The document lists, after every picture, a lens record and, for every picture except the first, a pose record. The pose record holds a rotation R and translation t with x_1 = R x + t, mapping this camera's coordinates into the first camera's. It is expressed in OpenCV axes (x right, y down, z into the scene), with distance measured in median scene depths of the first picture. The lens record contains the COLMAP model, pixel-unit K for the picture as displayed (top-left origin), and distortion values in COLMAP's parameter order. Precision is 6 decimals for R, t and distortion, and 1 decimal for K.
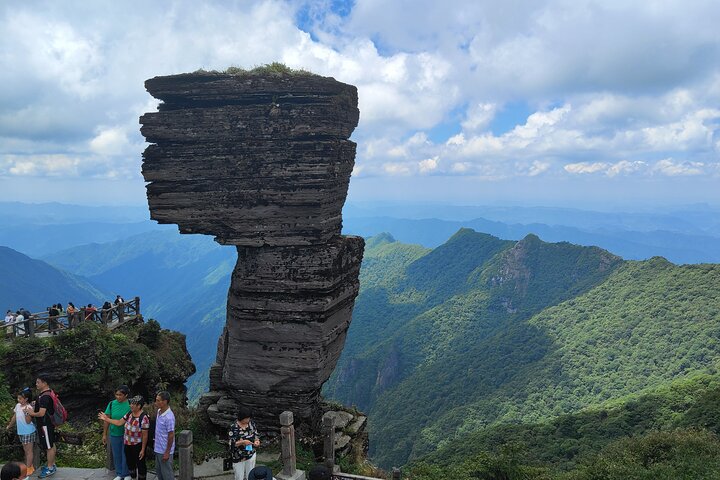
lens RADIAL K [[593.1, 0, 355.5], [0, 593.1, 237.7], [0, 0, 1]] dist [0.015874, -0.010837]
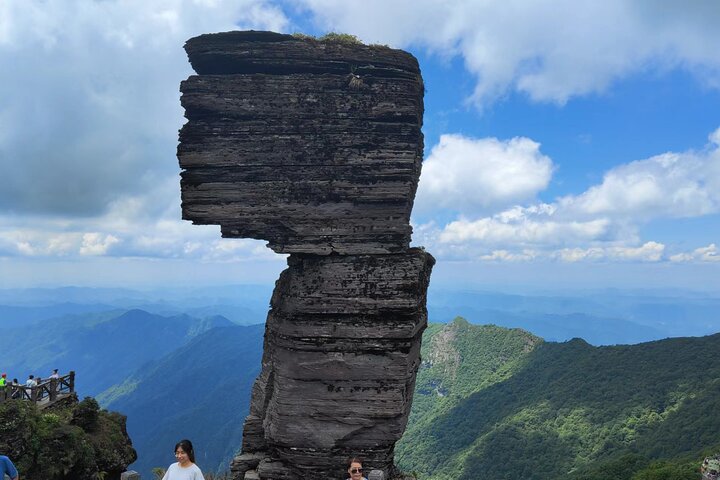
lens RADIAL K [[593.1, 0, 362.8], [0, 593.1, 244.5], [0, 0, 1]] dist [0.015874, -0.010837]
pose [[0.991626, 0.013332, 0.128449, -0.213777], [0.003234, 0.991781, -0.127909, 0.101124], [-0.129099, 0.127254, 0.983433, 0.224416]]
